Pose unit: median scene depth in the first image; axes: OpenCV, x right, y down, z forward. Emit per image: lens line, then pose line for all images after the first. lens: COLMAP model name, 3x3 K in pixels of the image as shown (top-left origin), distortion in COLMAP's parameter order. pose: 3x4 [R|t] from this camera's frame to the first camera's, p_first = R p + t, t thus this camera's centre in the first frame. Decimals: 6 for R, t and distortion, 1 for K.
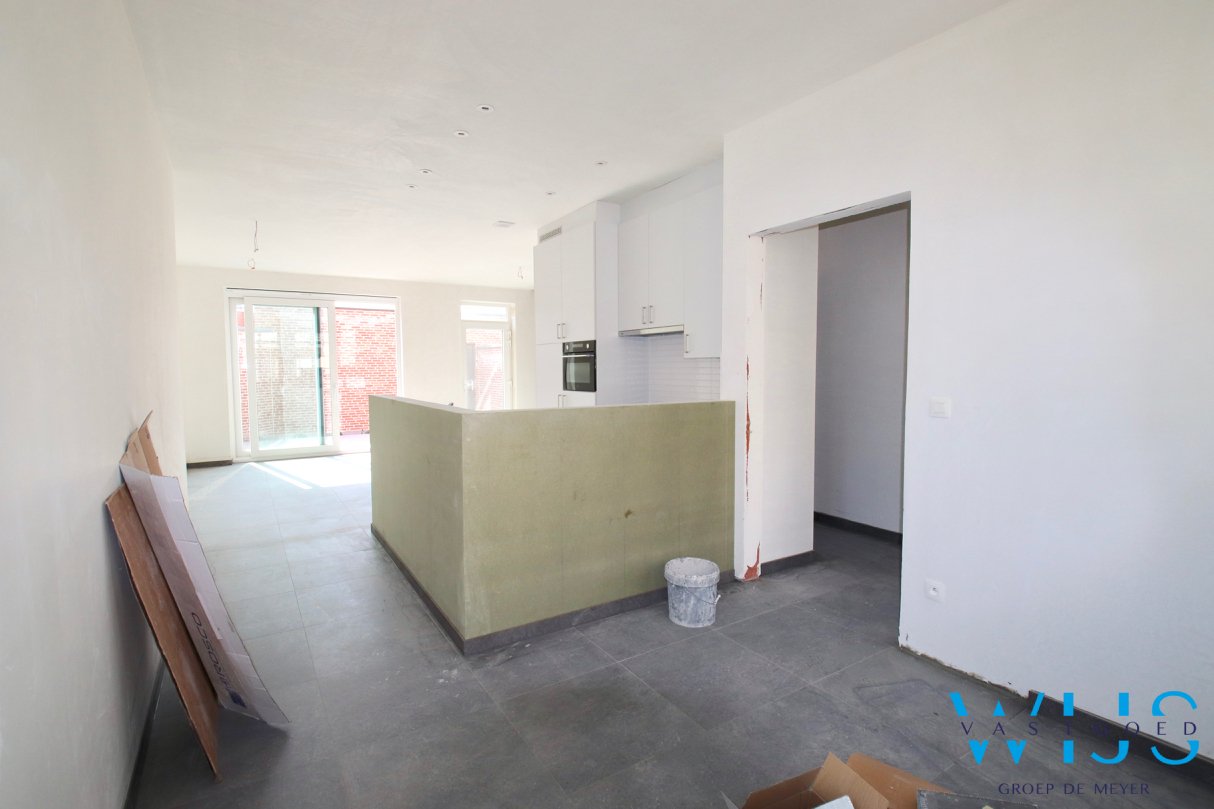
lens RADIAL K [[572.4, 0, 603.0], [0, 572.4, 398.7], [0, 0, 1]] dist [0.028362, -0.031606]
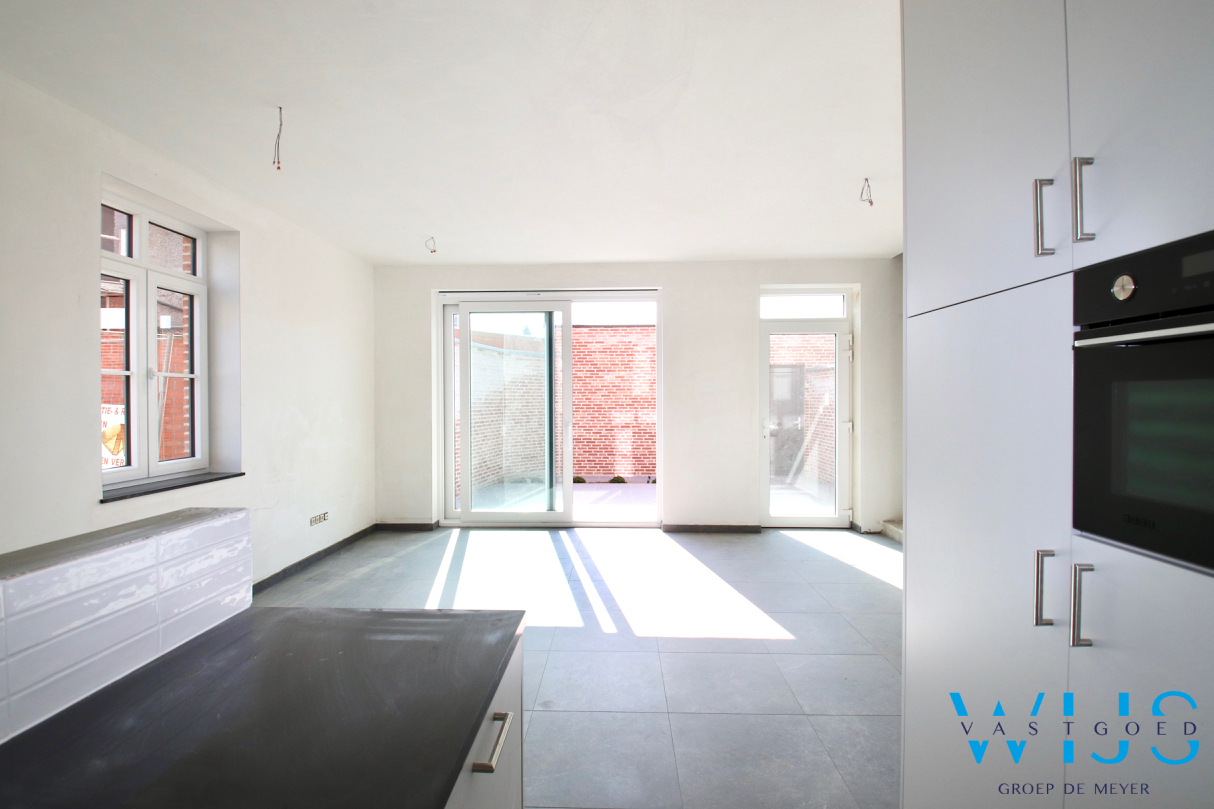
lens RADIAL K [[562.3, 0, 602.5], [0, 562.3, 399.2], [0, 0, 1]] dist [0.030924, -0.029323]
pose [[0.825600, 0.005069, -0.564234, -0.056819], [-0.033635, 0.998624, -0.040244, -0.027422], [0.563253, 0.052203, 0.824634, 0.470312]]
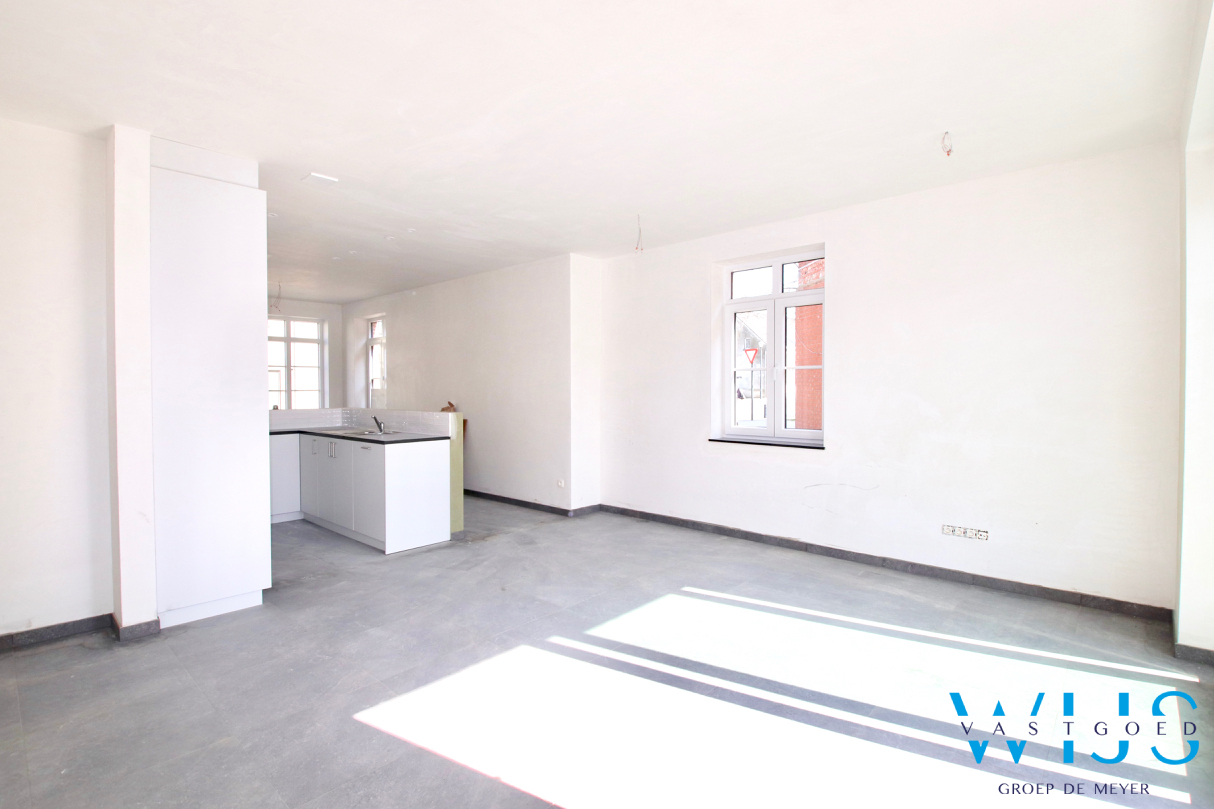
lens RADIAL K [[572.4, 0, 603.0], [0, 572.4, 398.7], [0, 0, 1]] dist [0.028362, -0.031606]
pose [[-0.963214, 0.014177, -0.268362, -0.195468], [-0.005414, 0.997381, 0.072124, -0.058803], [0.268682, 0.070924, -0.960614, 1.103661]]
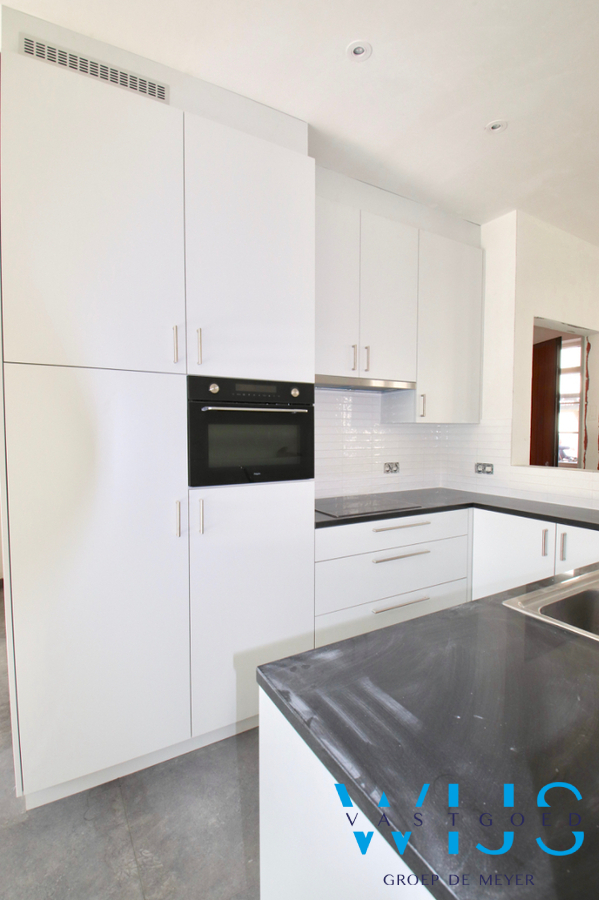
lens RADIAL K [[424.3, 0, 301.5], [0, 424.3, 454.1], [0, 0, 1]] dist [0.028362, -0.031606]
pose [[0.034166, -0.047895, 0.998268, -0.231026], [0.053102, 0.997527, 0.046042, -0.030794], [-0.998004, 0.051437, 0.036625, 0.556083]]
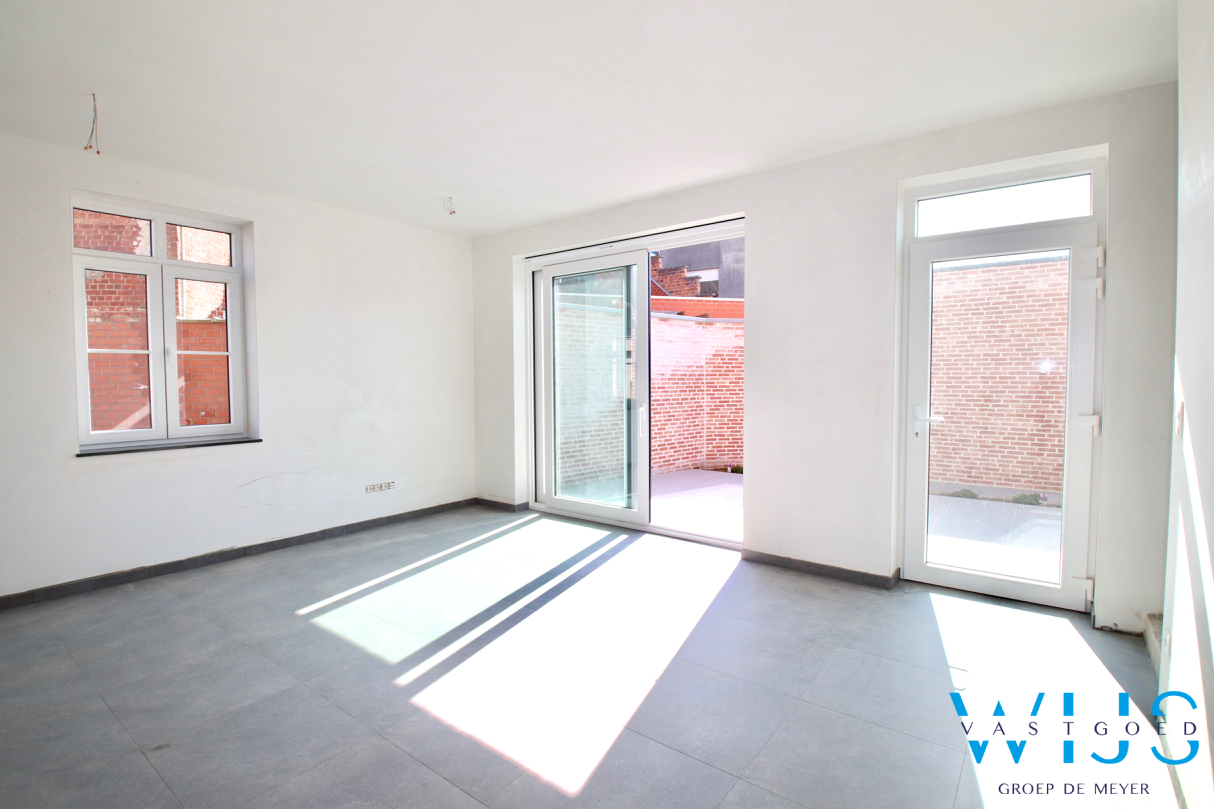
lens RADIAL K [[572.4, 0, 603.0], [0, 572.4, 398.7], [0, 0, 1]] dist [0.028362, -0.031606]
pose [[0.350203, 0.041514, -0.935754, 0.031163], [-0.049500, 0.998442, 0.025770, -0.040975], [0.935365, 0.037295, 0.351712, 0.768175]]
